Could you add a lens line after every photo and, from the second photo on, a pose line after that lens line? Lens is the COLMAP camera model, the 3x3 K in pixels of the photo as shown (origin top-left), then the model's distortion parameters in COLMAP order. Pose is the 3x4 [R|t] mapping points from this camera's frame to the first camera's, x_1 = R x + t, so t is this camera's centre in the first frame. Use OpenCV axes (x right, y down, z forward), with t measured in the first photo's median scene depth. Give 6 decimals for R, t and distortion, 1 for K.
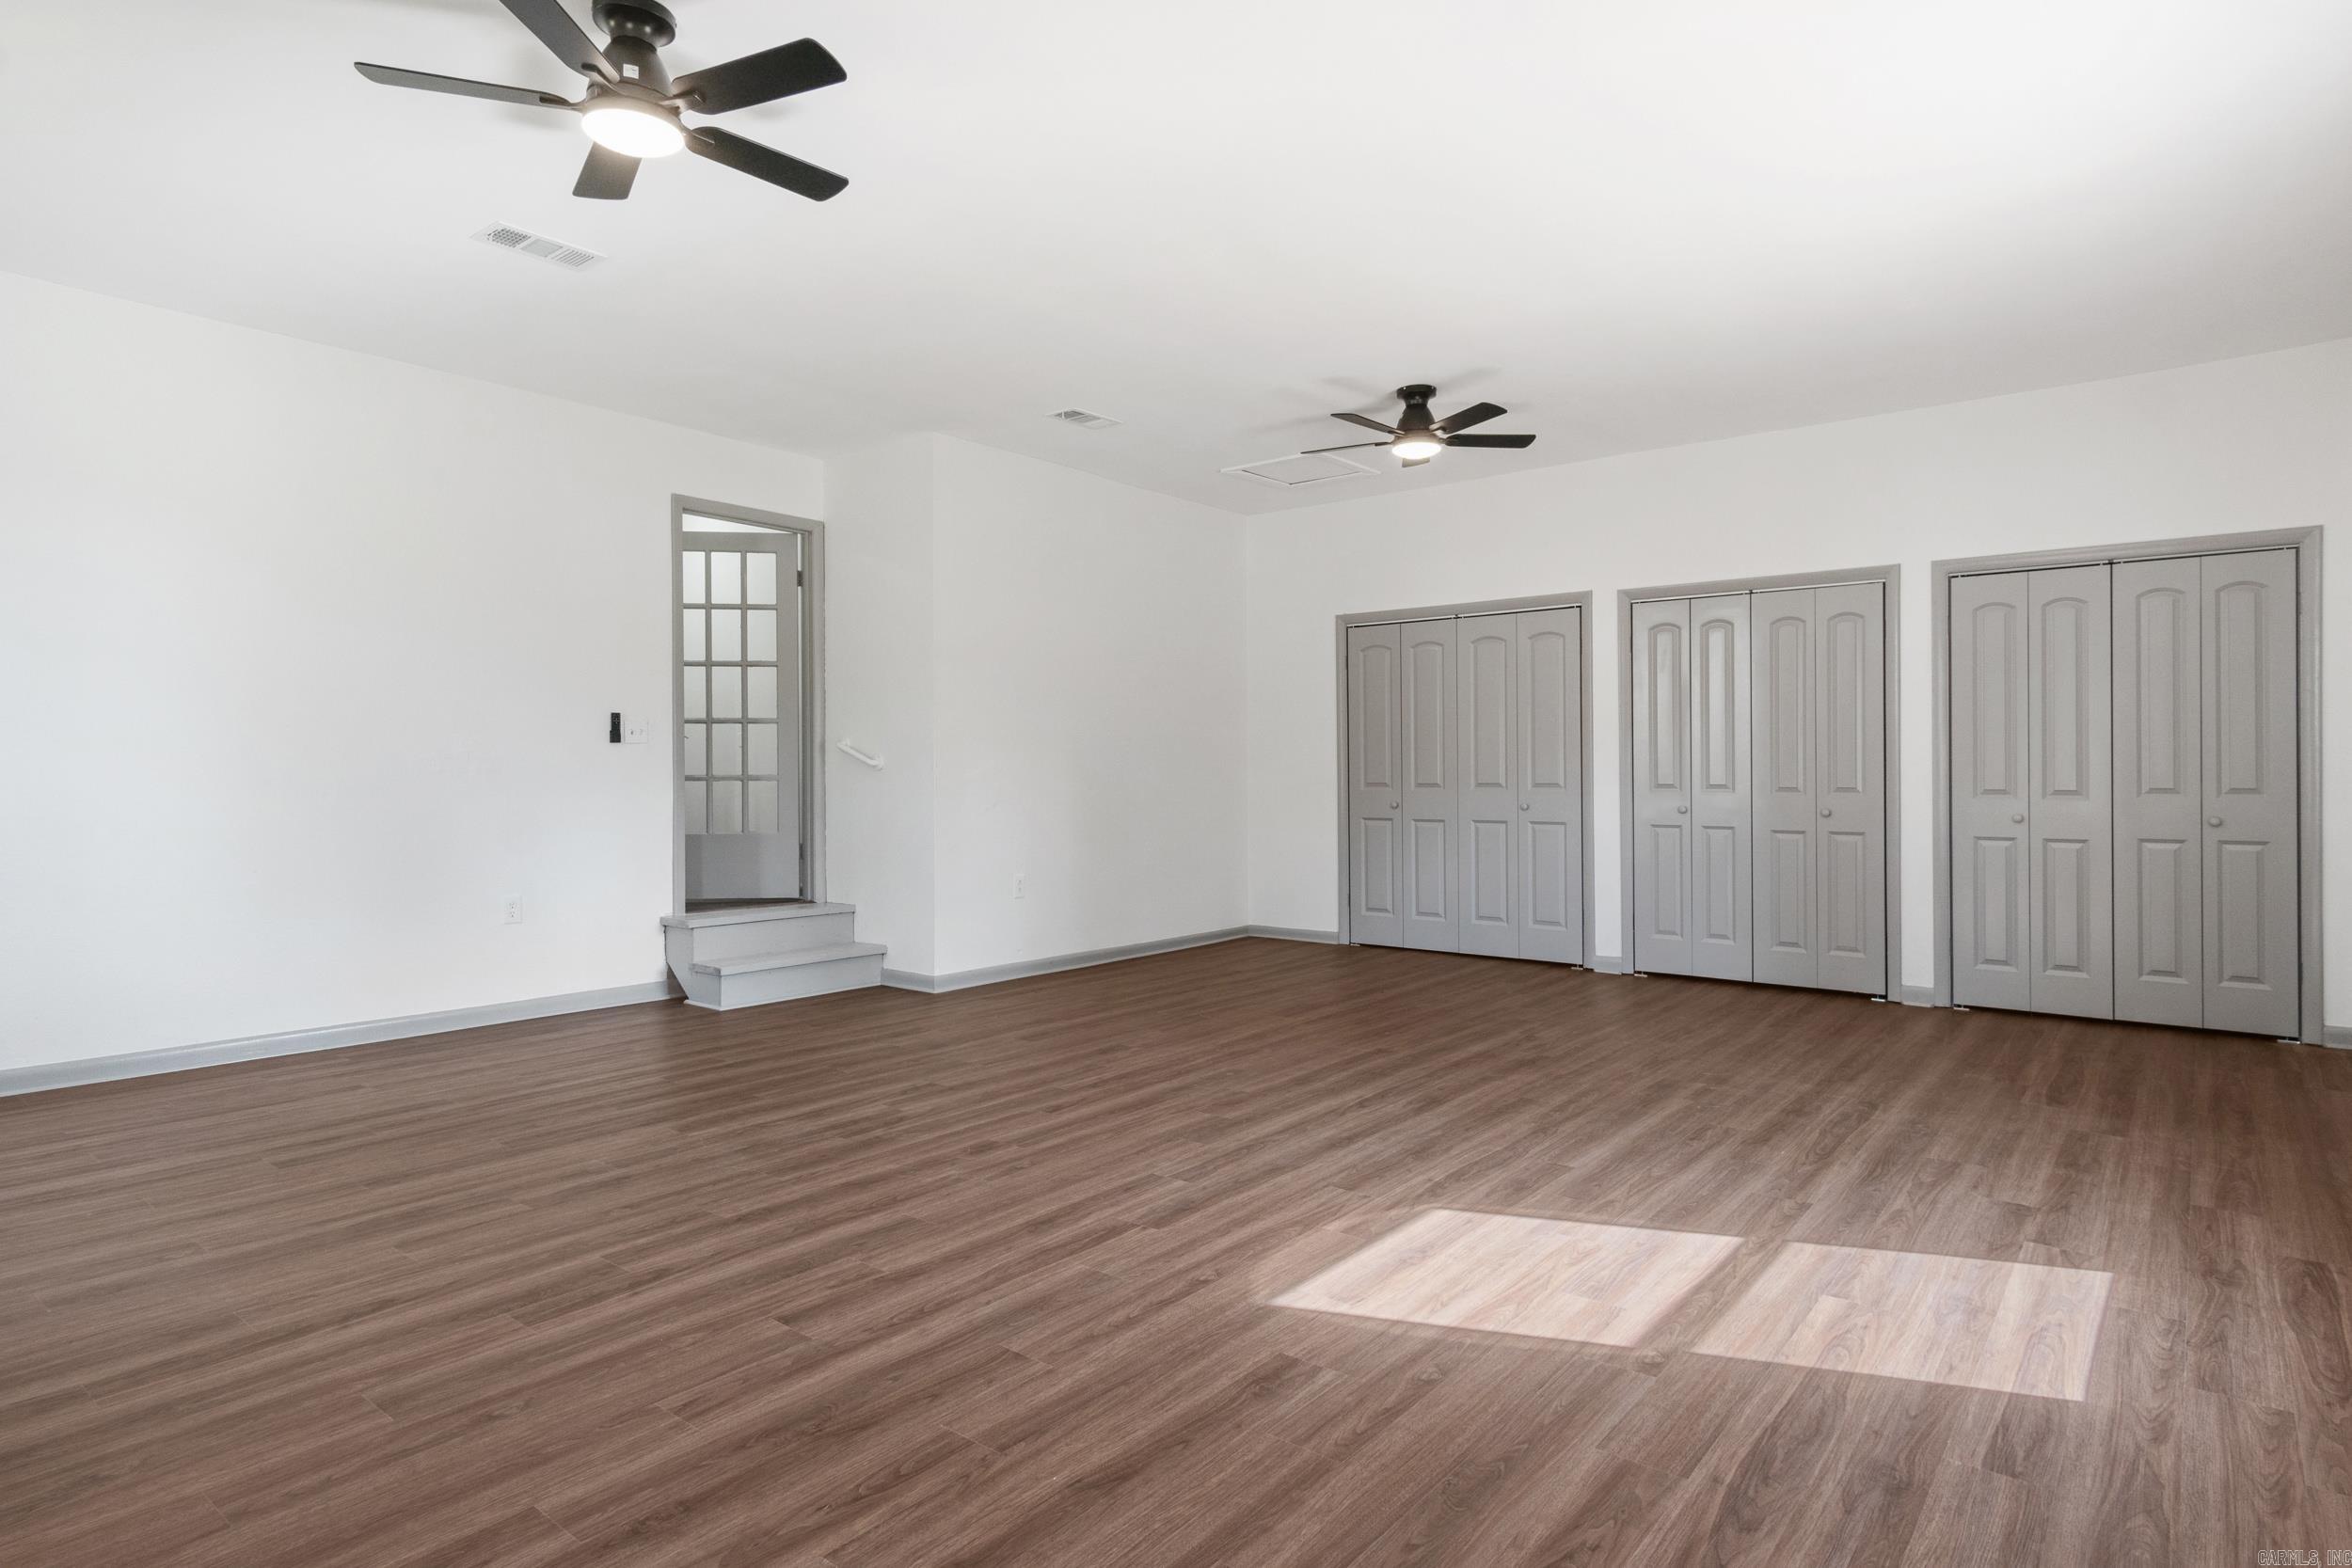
lens RADIAL K [[1260.3, 0, 1175.6], [0, 1260.3, 747.0], [0, 0, 1]] dist [0.007244, 0.002323]
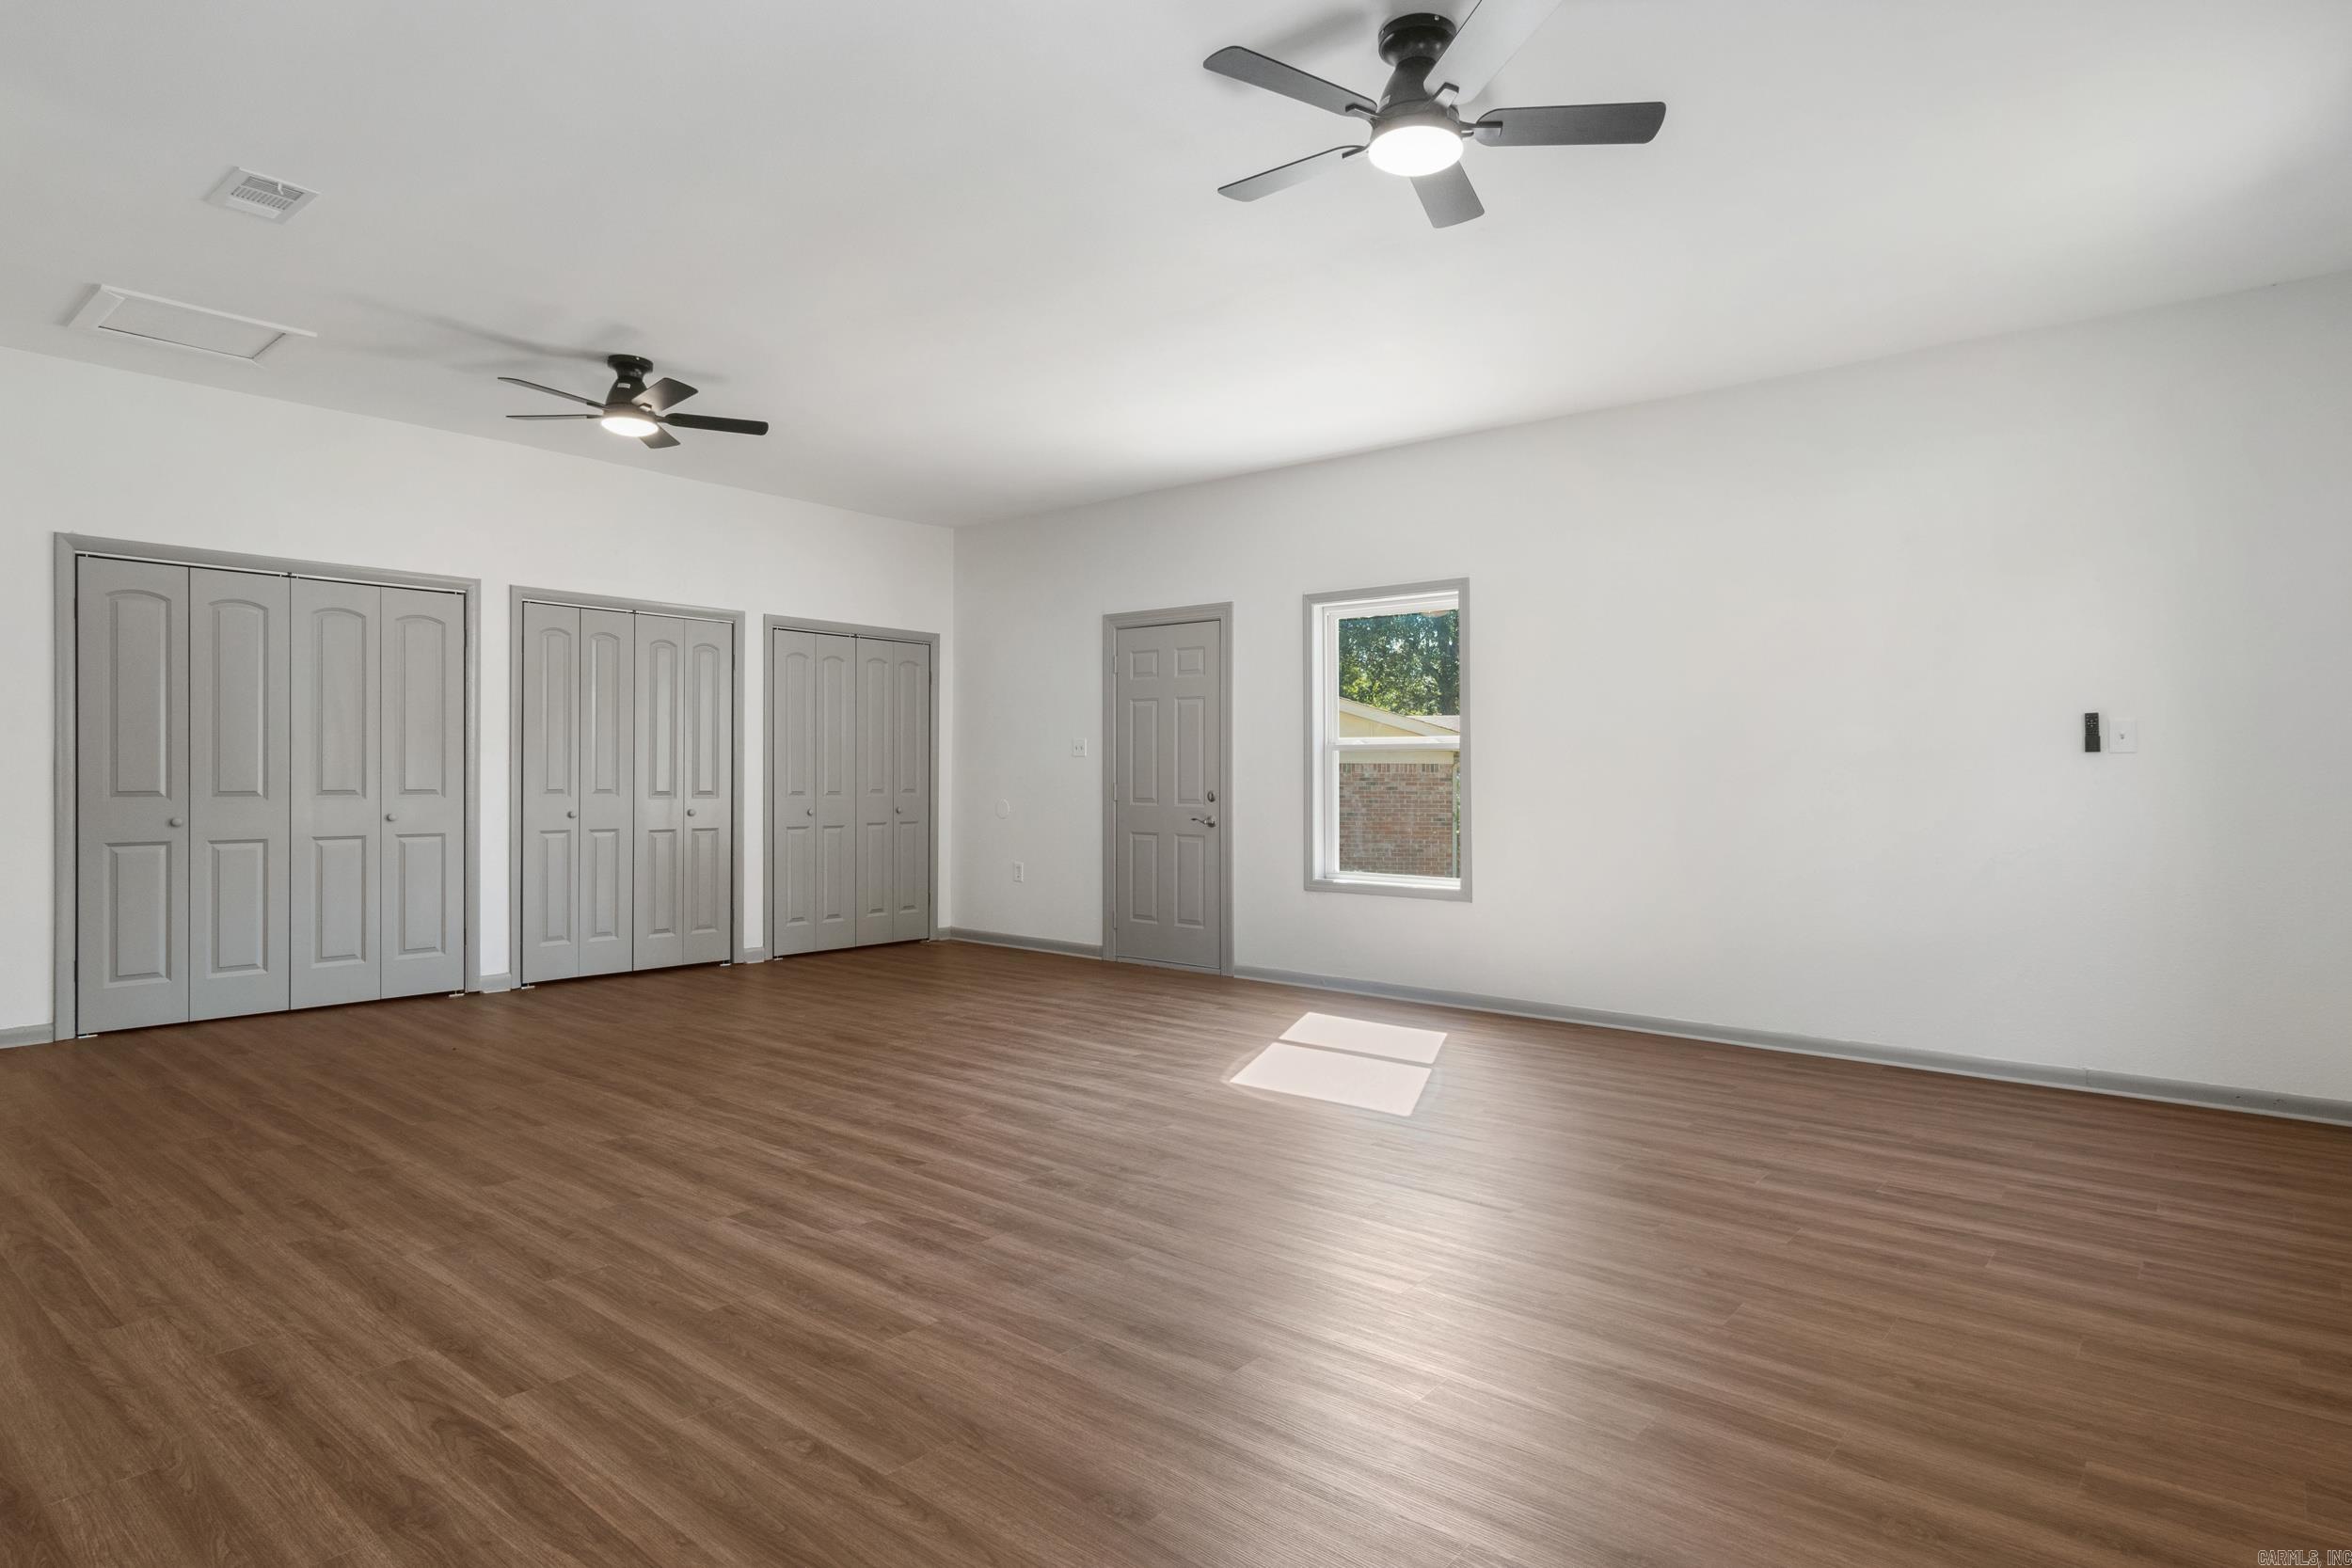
lens RADIAL K [[1260.3, 0, 1175.6], [0, 1260.3, 747.0], [0, 0, 1]] dist [0.007244, 0.002323]
pose [[0.039750, 0.026531, 0.998857, -0.582266], [-0.025449, 0.999350, -0.025531, 0.008730], [-0.998886, -0.024405, 0.040399, 0.467409]]
